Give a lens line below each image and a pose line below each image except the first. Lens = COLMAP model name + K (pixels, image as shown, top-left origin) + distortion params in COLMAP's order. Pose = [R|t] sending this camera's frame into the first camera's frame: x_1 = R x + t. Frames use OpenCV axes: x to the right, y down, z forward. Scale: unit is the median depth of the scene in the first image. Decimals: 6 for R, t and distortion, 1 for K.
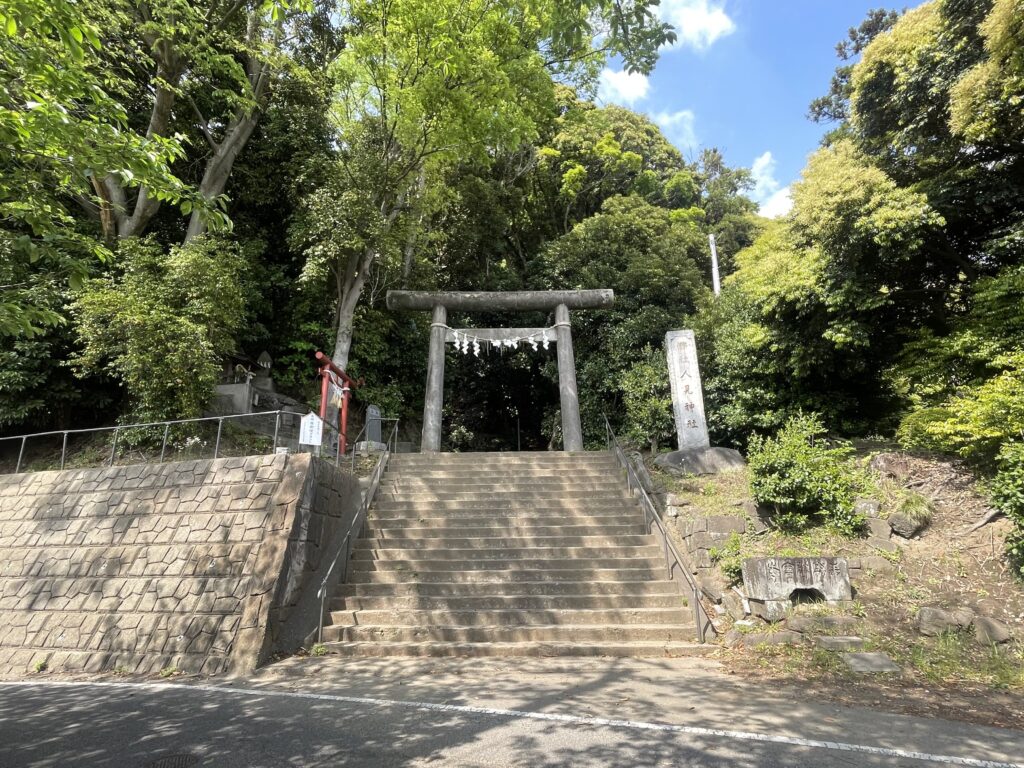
lens RADIAL K [[534.8, 0, 506.2], [0, 534.8, 378.9], [0, 0, 1]] dist [-0.017669, -0.000115]
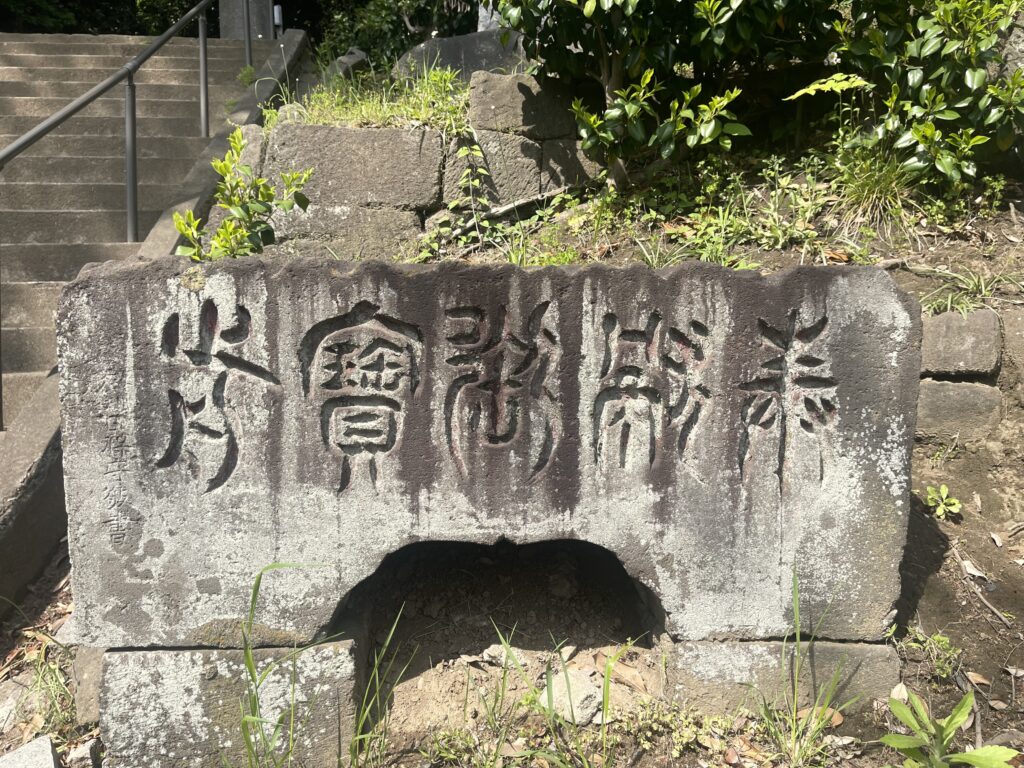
lens RADIAL K [[768.3, 0, 512.0], [0, 768.3, 384.0], [0, 0, 1]] dist [0.056871, -0.095427]
pose [[0.996246, 0.004415, 0.086454, 0.543864], [-0.032716, 0.943836, 0.328792, 0.308082], [-0.080147, -0.330386, 0.940437, 0.848624]]
